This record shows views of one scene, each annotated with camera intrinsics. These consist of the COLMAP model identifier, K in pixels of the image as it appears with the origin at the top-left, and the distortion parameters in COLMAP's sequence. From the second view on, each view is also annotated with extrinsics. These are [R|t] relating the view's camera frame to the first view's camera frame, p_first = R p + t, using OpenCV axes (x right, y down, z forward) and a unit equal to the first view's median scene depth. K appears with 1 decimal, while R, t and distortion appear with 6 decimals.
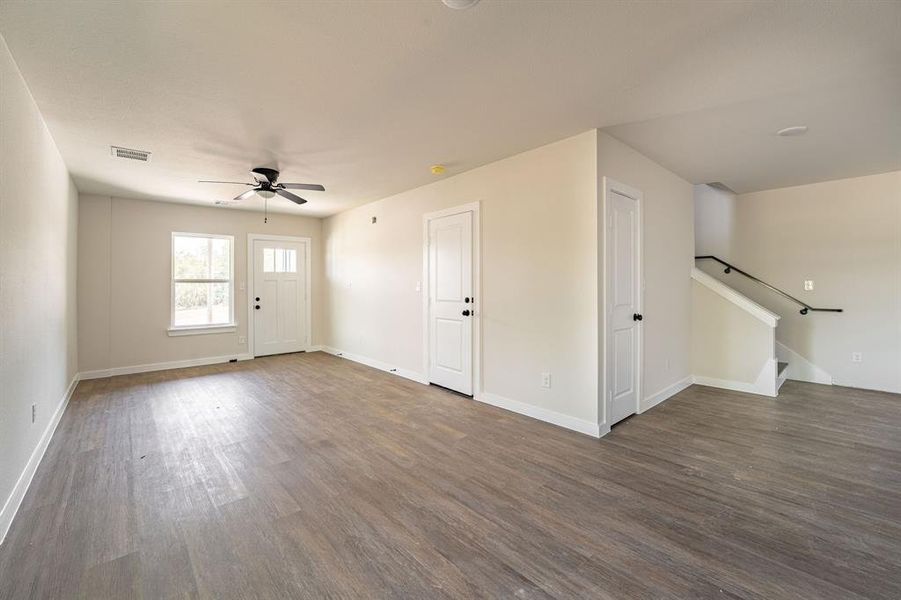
lens RADIAL K [[363.1, 0, 427.5], [0, 363.1, 286.4], [0, 0, 1]] dist [-0.003944, 0.001420]
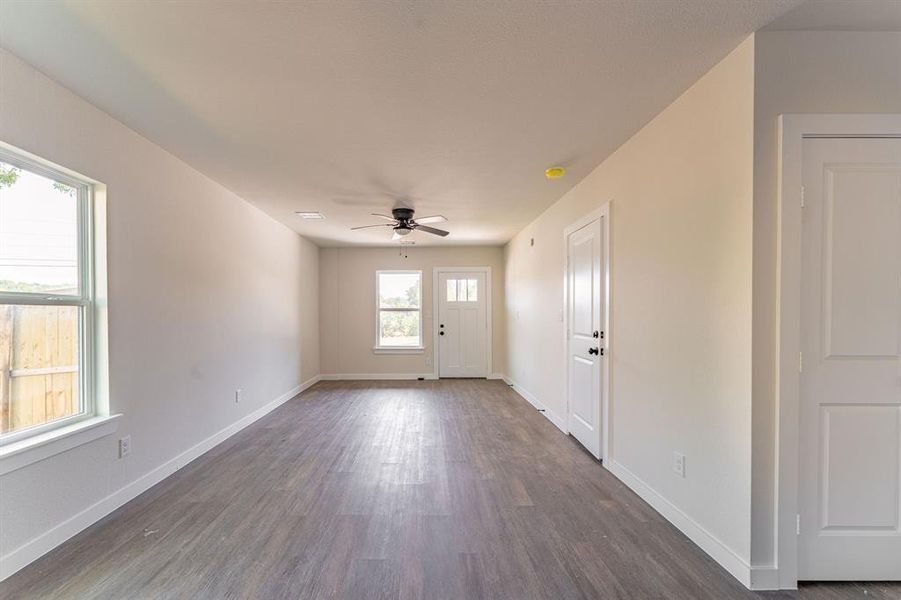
lens RADIAL K [[363.1, 0, 434.6], [0, 363.1, 317.7], [0, 0, 1]] dist [-0.003944, 0.001420]
pose [[0.777224, 0.012812, -0.629093, 0.277175], [-0.007404, 0.999910, 0.011216, -0.002651], [0.629180, -0.004060, 0.777249, 0.162851]]
